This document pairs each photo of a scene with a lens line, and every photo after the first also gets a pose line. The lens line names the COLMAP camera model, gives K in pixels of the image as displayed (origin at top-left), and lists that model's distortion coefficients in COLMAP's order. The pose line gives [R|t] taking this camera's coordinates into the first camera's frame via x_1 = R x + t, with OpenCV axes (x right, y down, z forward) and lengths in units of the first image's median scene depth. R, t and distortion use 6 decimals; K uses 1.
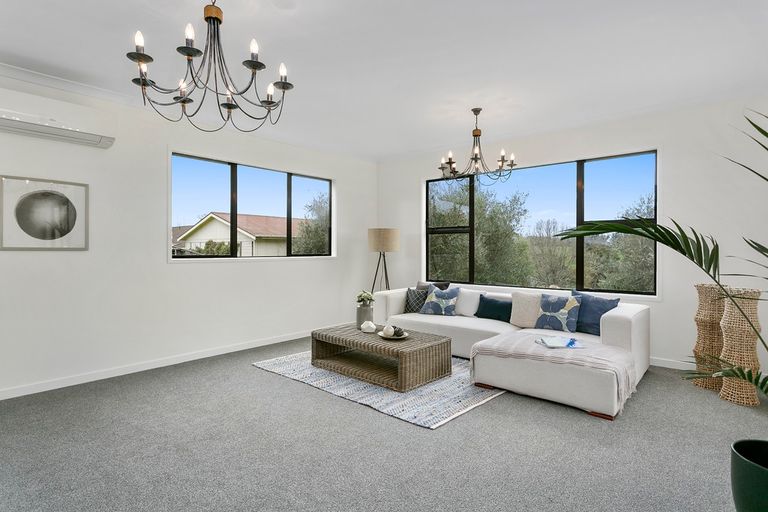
lens RADIAL K [[409.2, 0, 383.0], [0, 409.2, 251.0], [0, 0, 1]] dist [0.012190, 0.002592]
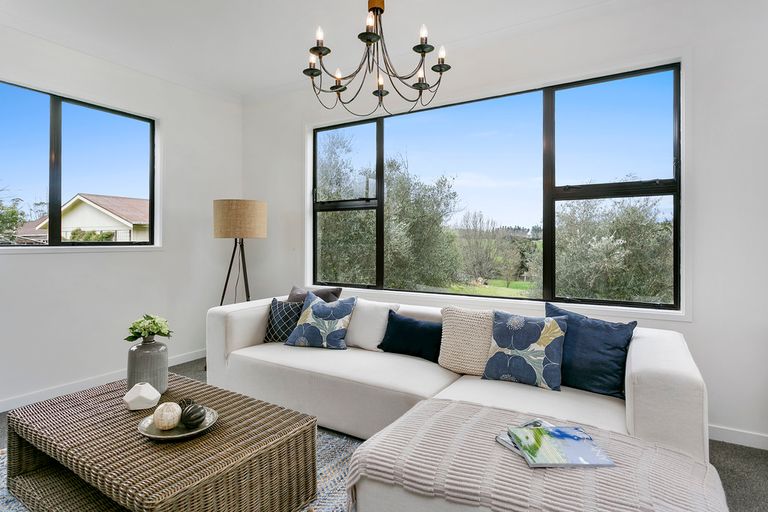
lens RADIAL K [[409.2, 0, 368.9], [0, 409.2, 238.6], [0, 0, 1]] dist [0.012190, 0.002592]
pose [[0.991125, 0.001197, 0.132927, 0.143423], [0.000471, 0.999922, -0.012515, 0.012351], [-0.132932, 0.012466, 0.991047, 0.462310]]
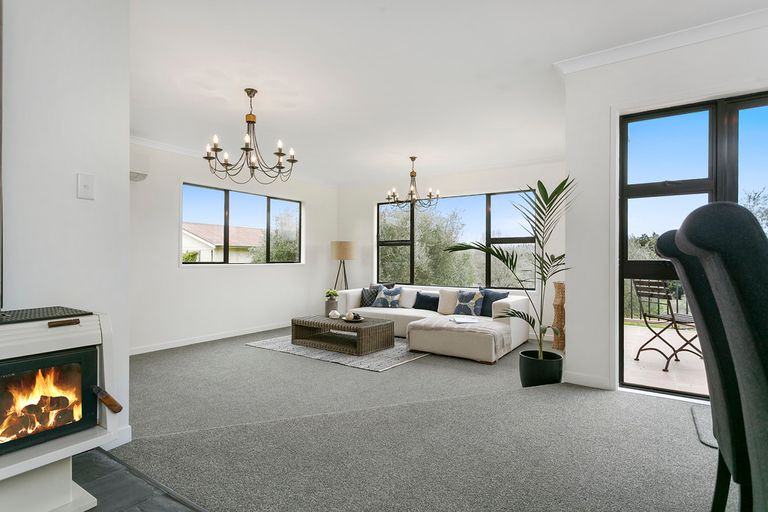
lens RADIAL K [[409.2, 0, 386.9], [0, 409.2, 258.1], [0, 0, 1]] dist [0.012190, 0.002592]
pose [[0.992132, 0.003136, 0.125154, -0.030408], [-0.002519, 0.999984, -0.005089, 0.003094], [-0.125168, 0.004734, 0.992124, -0.342799]]
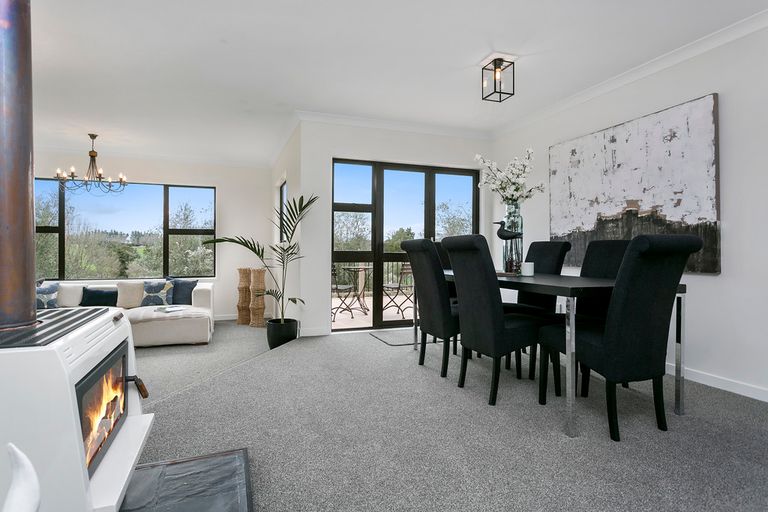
lens RADIAL K [[409.2, 0, 382.2], [0, 409.2, 250.1], [0, 0, 1]] dist [0.012190, 0.002592]
pose [[0.486974, -0.001970, 0.873414, -0.406082], [0.000418, 0.999998, 0.002023, -0.001433], [-0.873416, -0.000620, 0.486974, -0.340708]]
